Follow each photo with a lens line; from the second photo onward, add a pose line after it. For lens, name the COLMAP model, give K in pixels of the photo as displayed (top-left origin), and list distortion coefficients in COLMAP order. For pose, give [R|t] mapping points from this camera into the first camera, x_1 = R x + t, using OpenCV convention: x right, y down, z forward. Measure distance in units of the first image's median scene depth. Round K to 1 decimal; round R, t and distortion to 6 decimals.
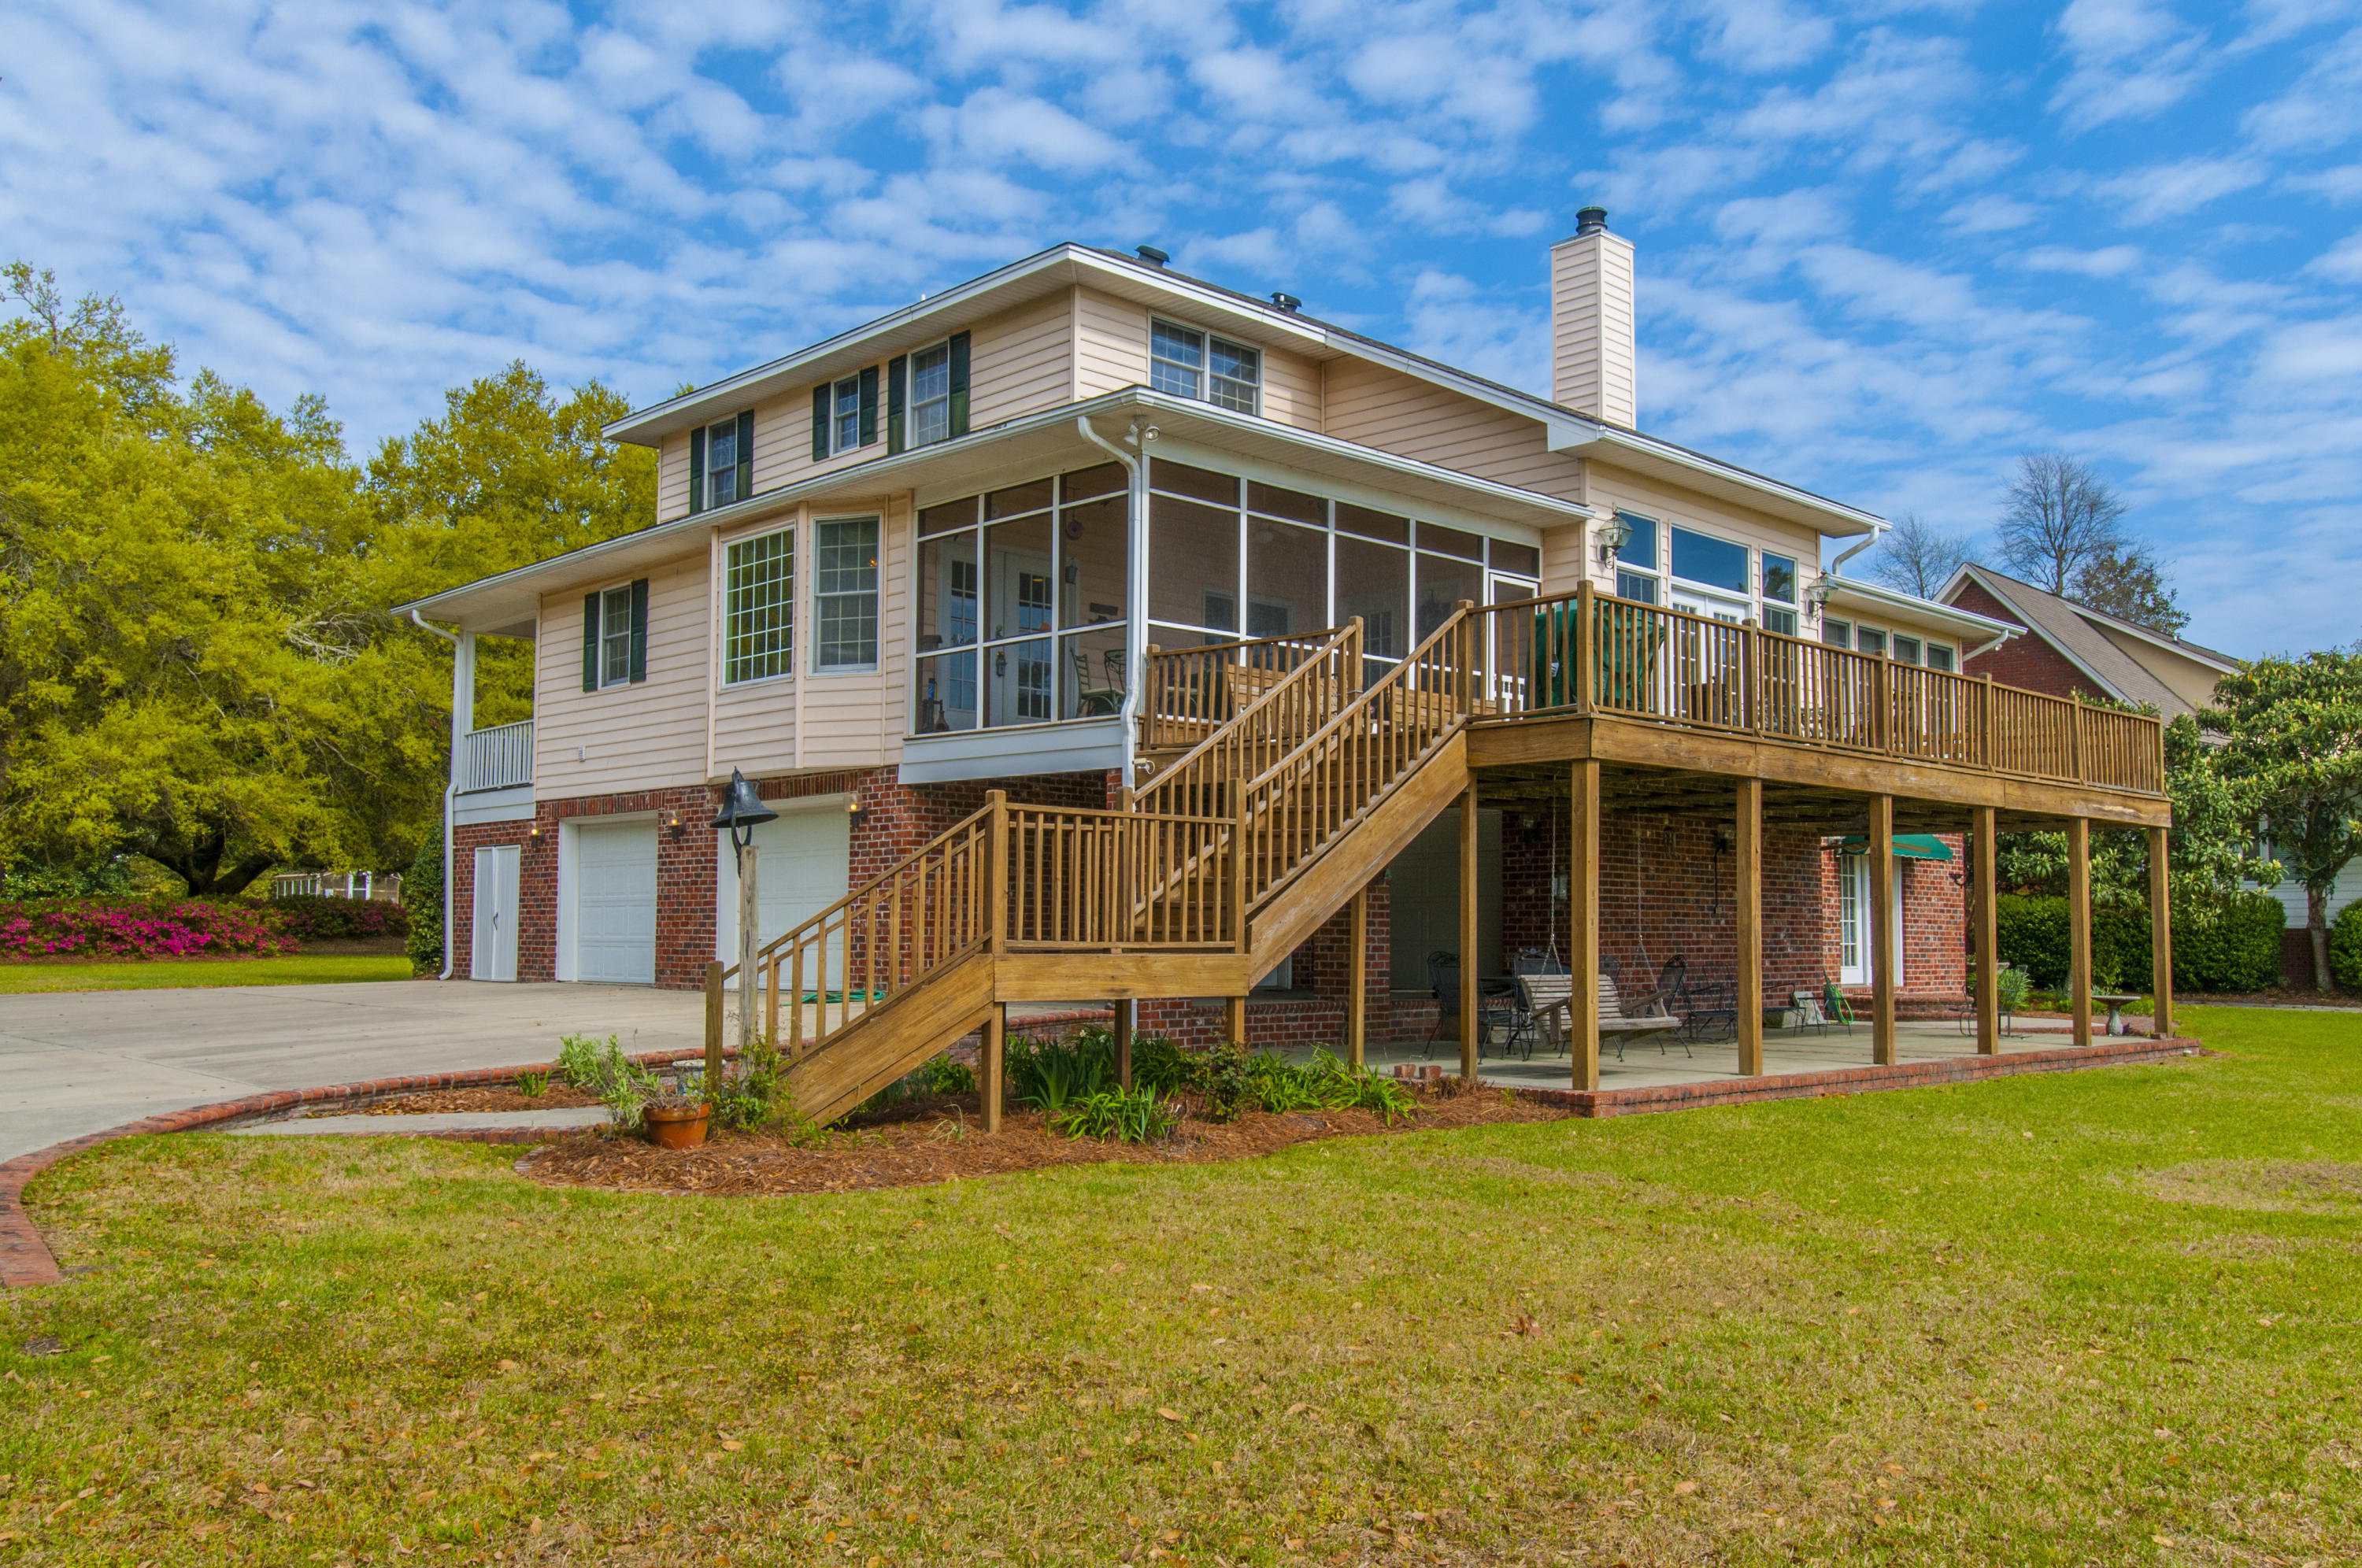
lens RADIAL K [[1908.5, 0, 1181.0], [0, 1908.5, 784.0], [0, 0, 1]] dist [0.000572, 0.000077]
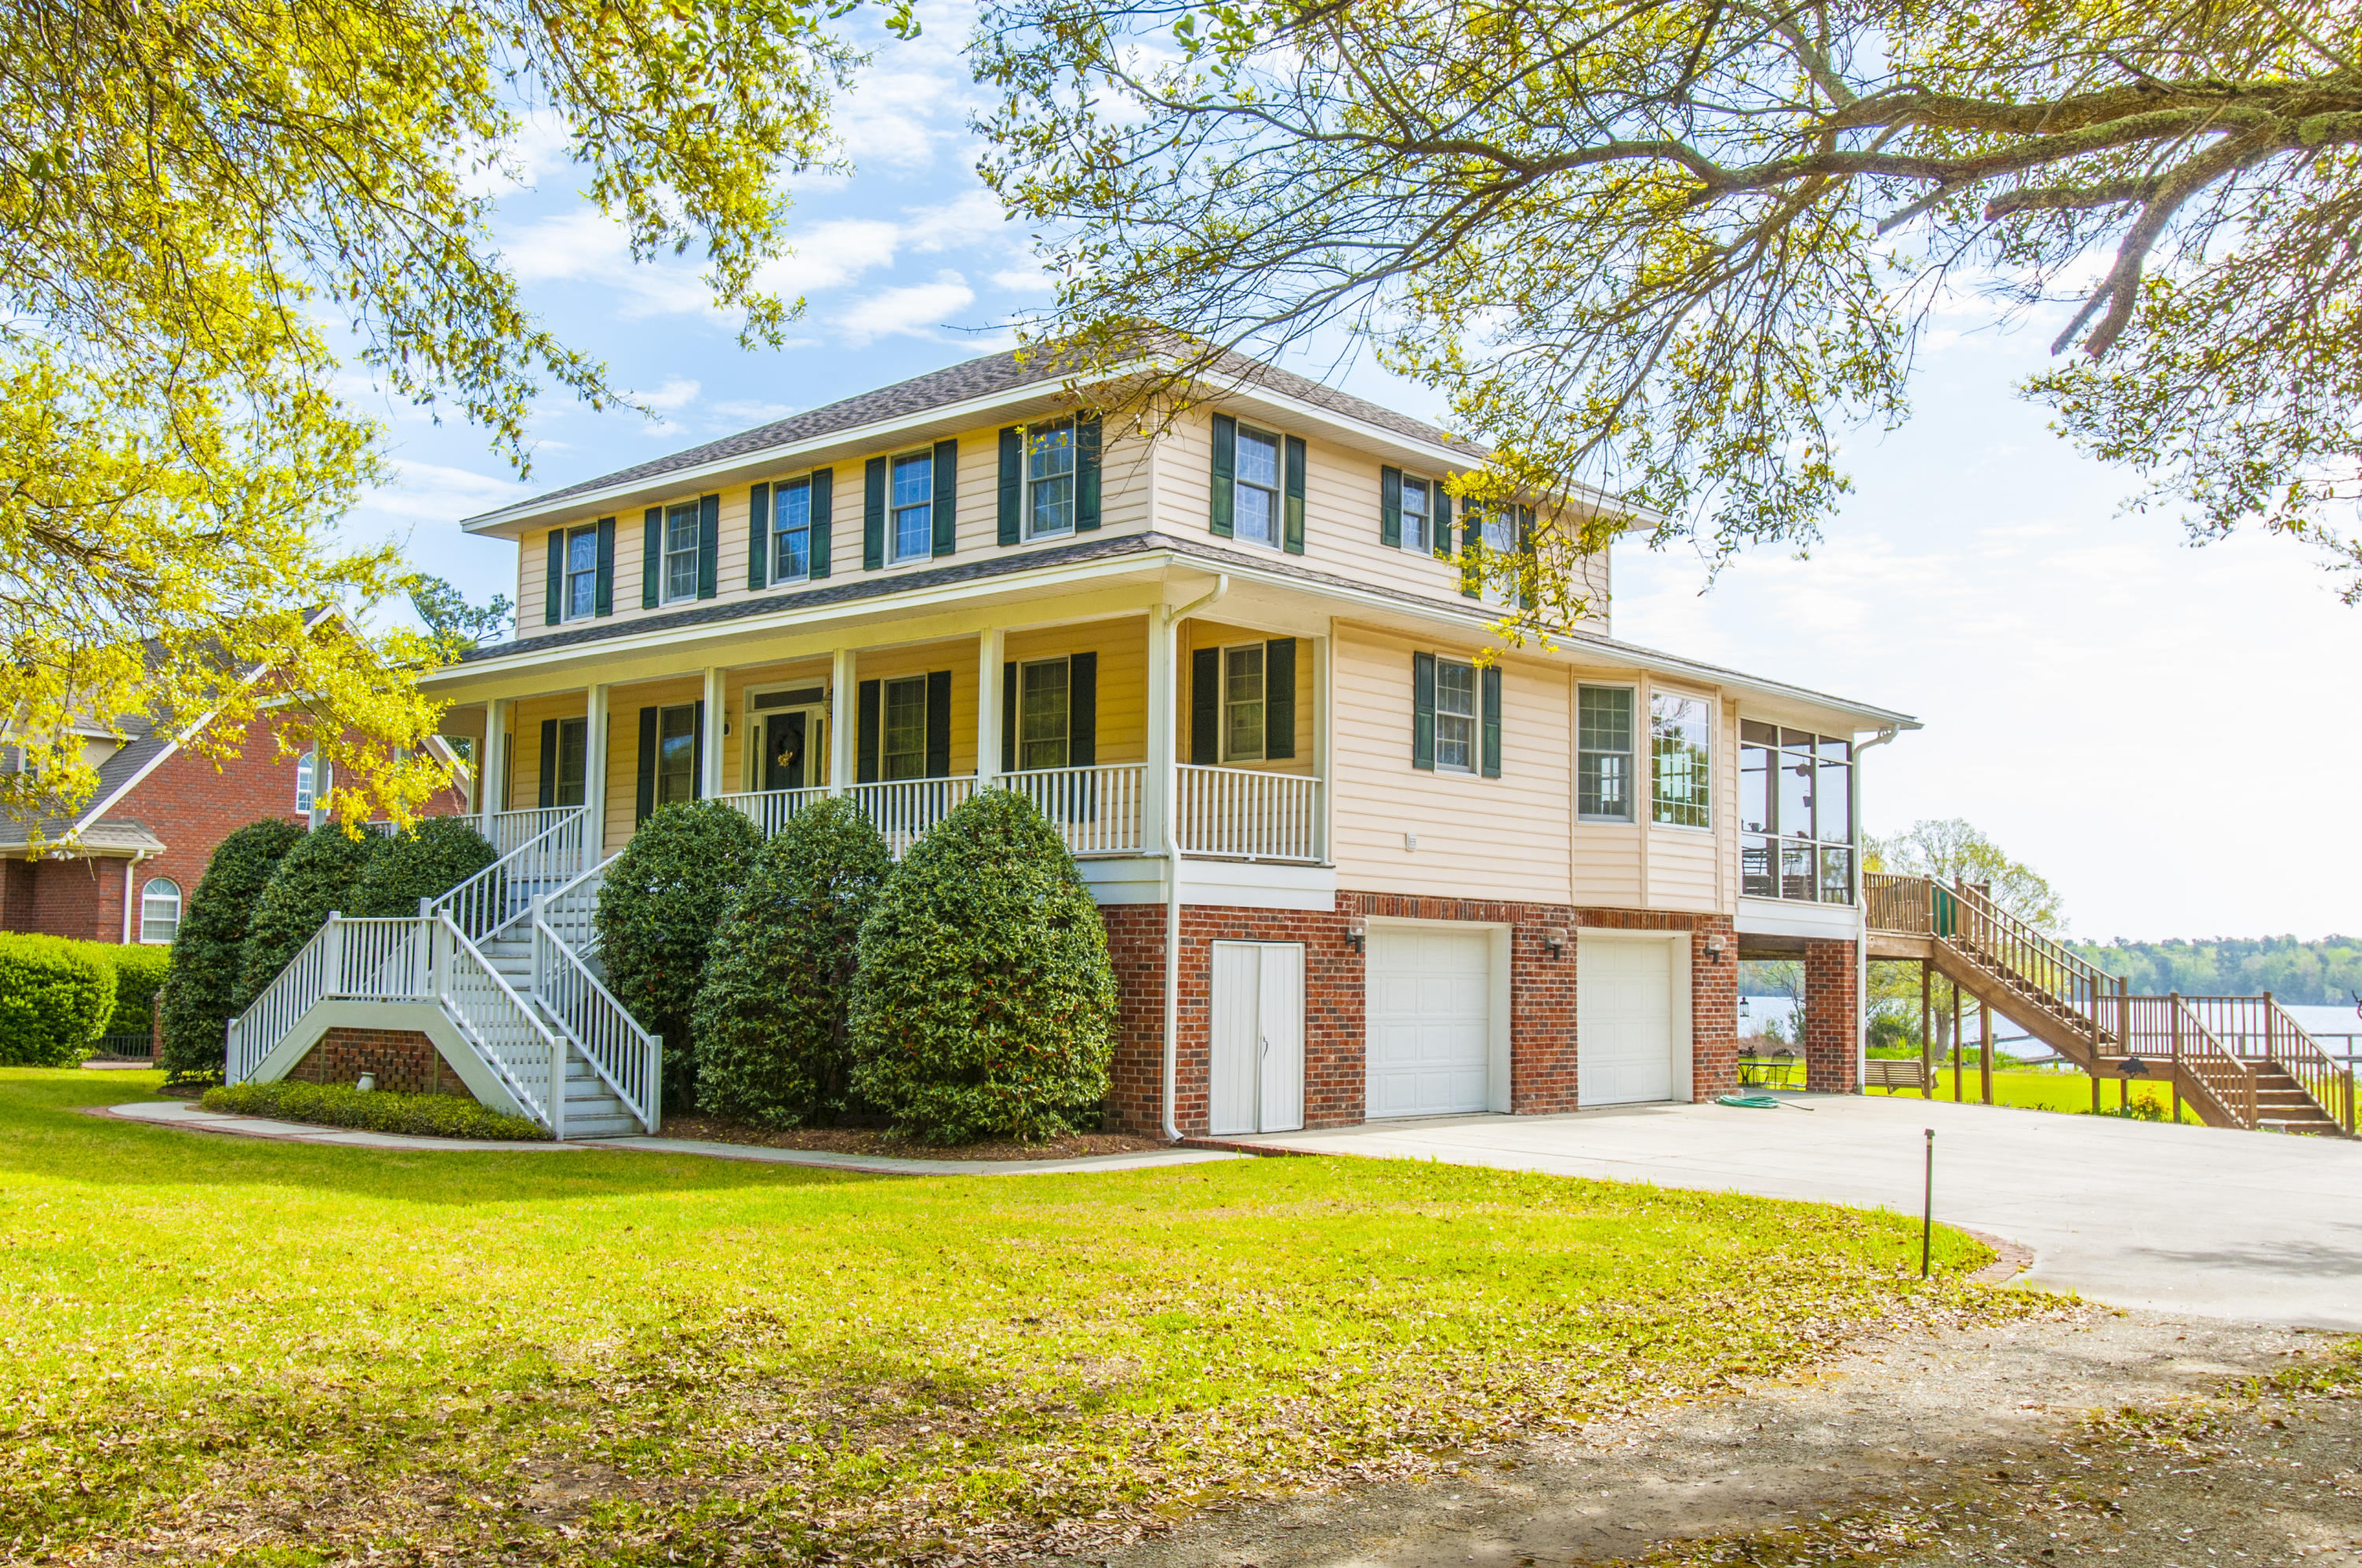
lens RADIAL K [[2202.5, 0, 1177.8], [0, 2202.5, 844.8], [0, 0, 1]] dist [-0.002894, 0.016113]
pose [[-0.076708, 0.057787, 0.995378, -1.269653], [-0.088370, 0.993996, -0.064517, 0.056378], [-0.993130, -0.092910, -0.071141, 1.184069]]
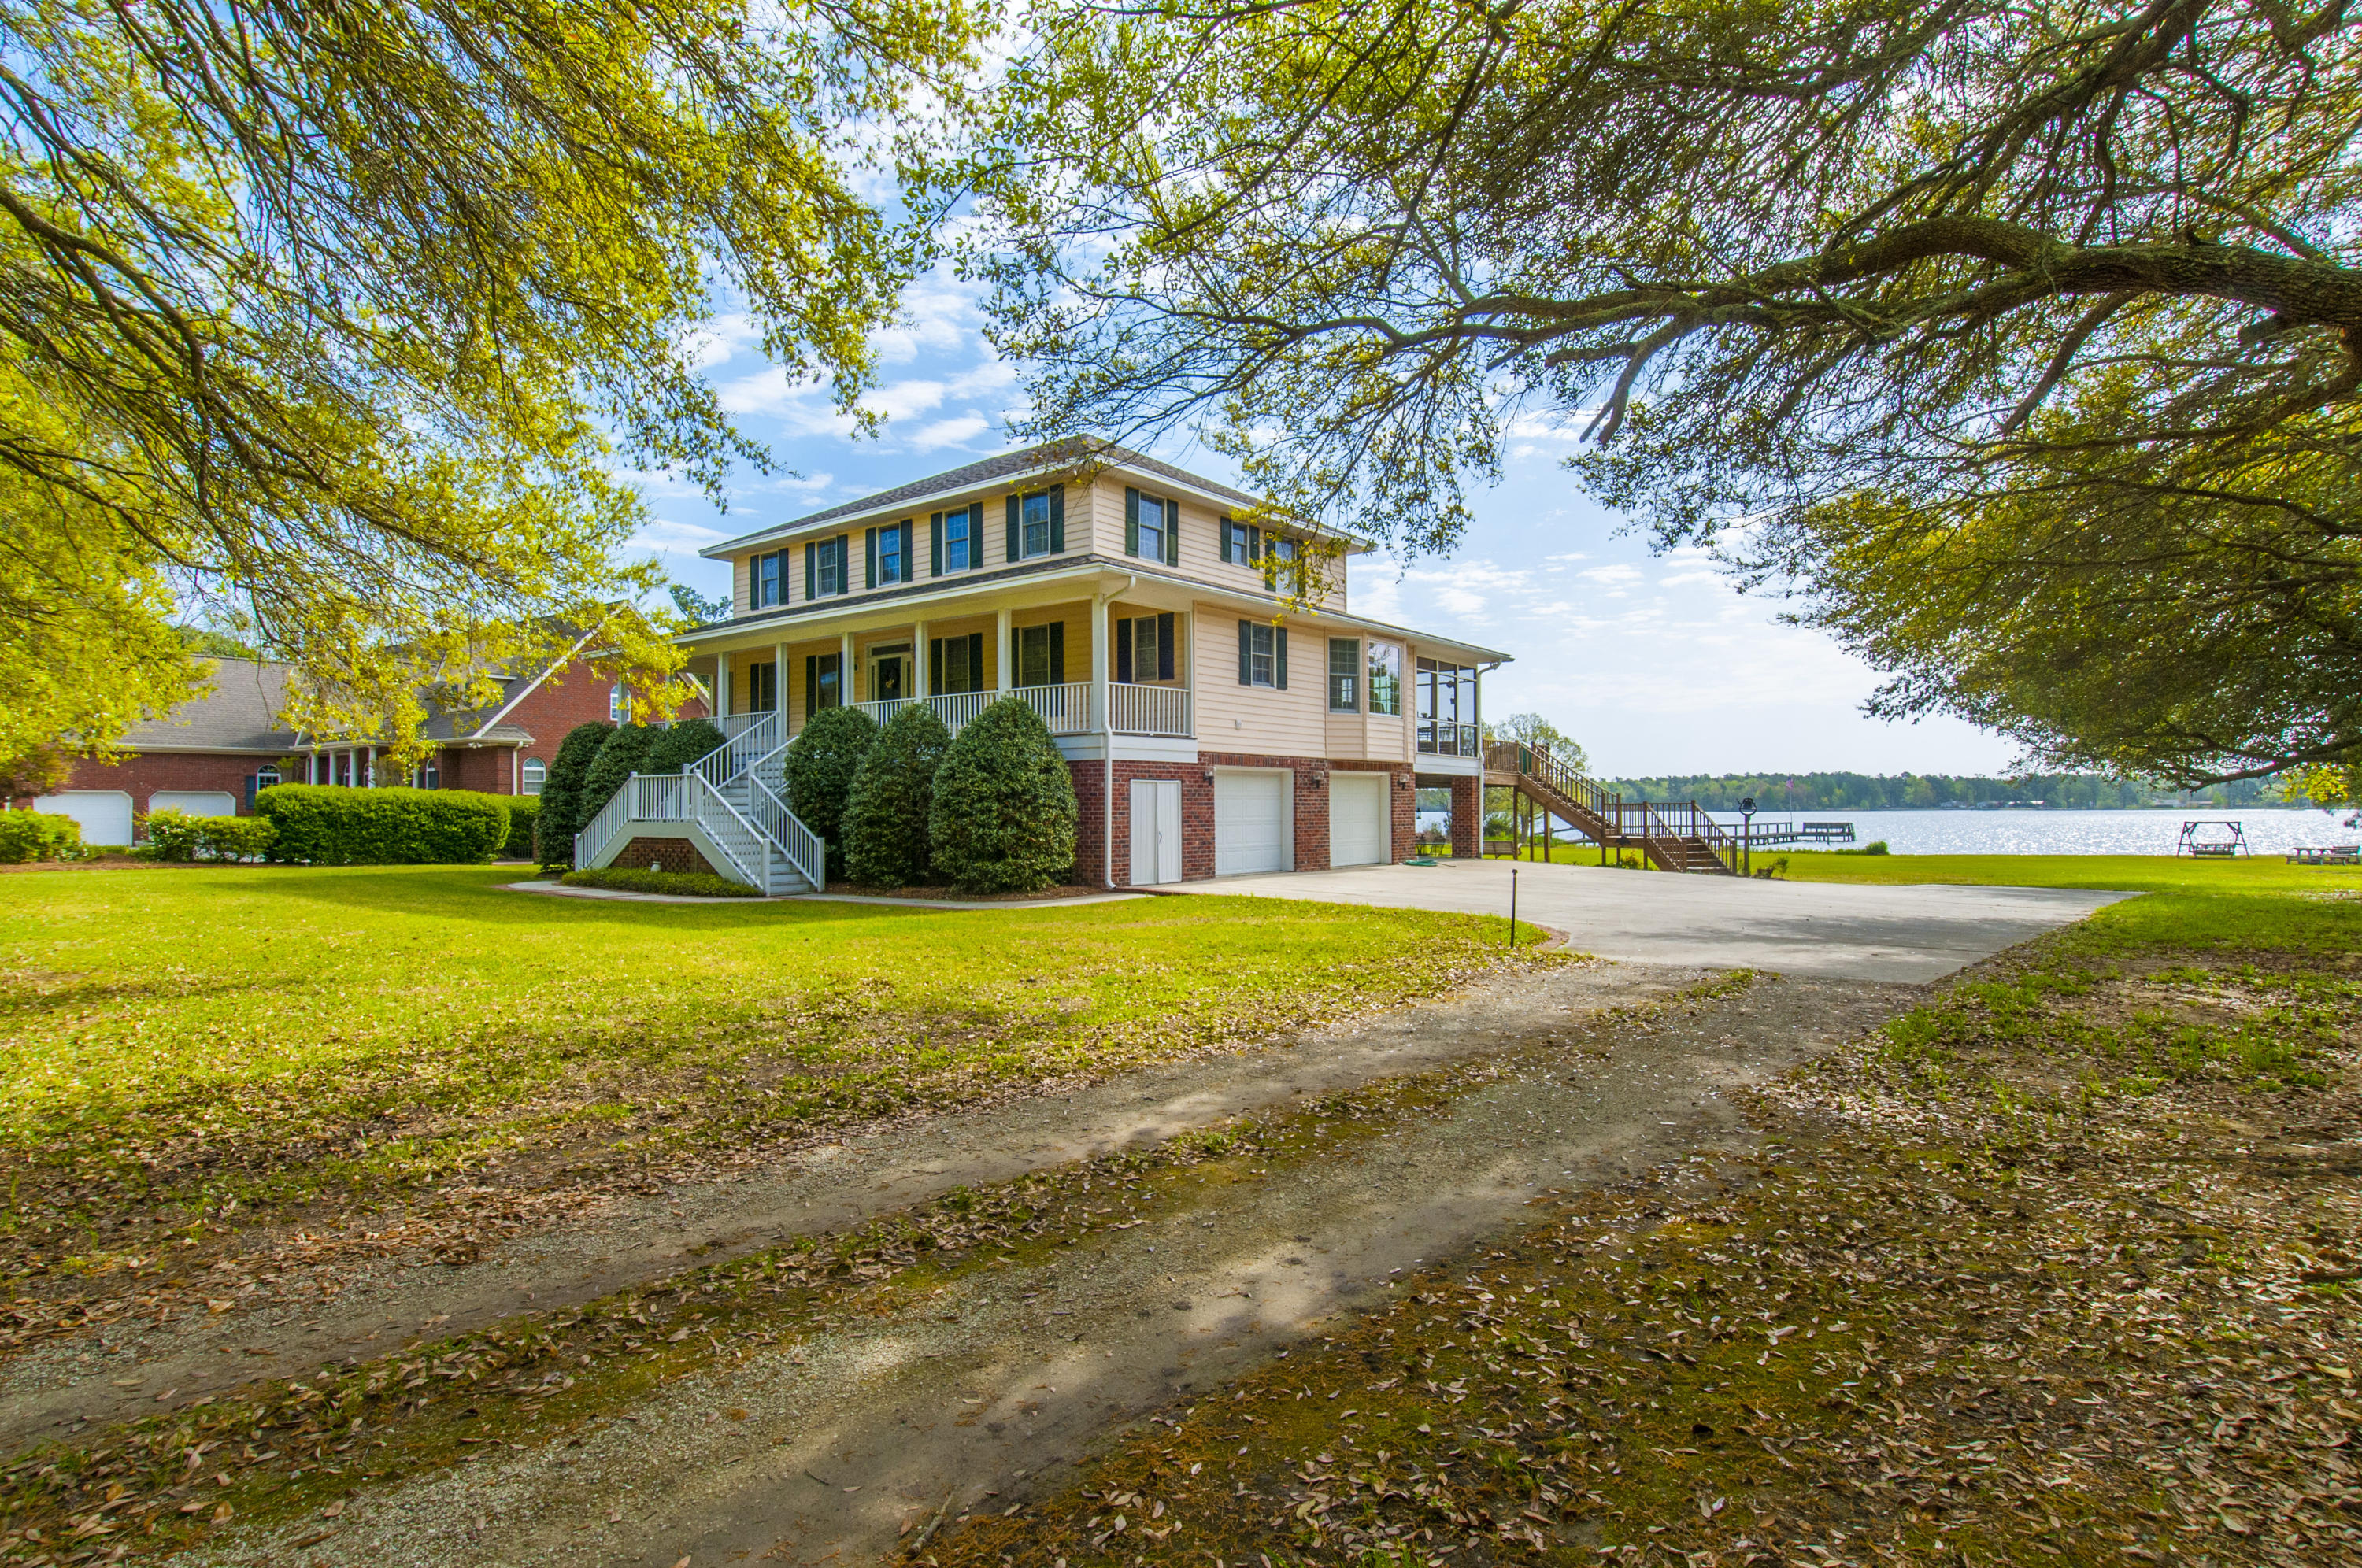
lens RADIAL K [[1207.2, 0, 1195.1], [0, 1207.2, 809.0], [0, 0, 1]] dist [-0.000177, -0.000915]
pose [[-0.142628, -0.001495, 0.989775, -1.268245], [-0.069765, 0.997527, -0.008547, 0.061768], [-0.987315, -0.070270, -0.142379, 1.181217]]
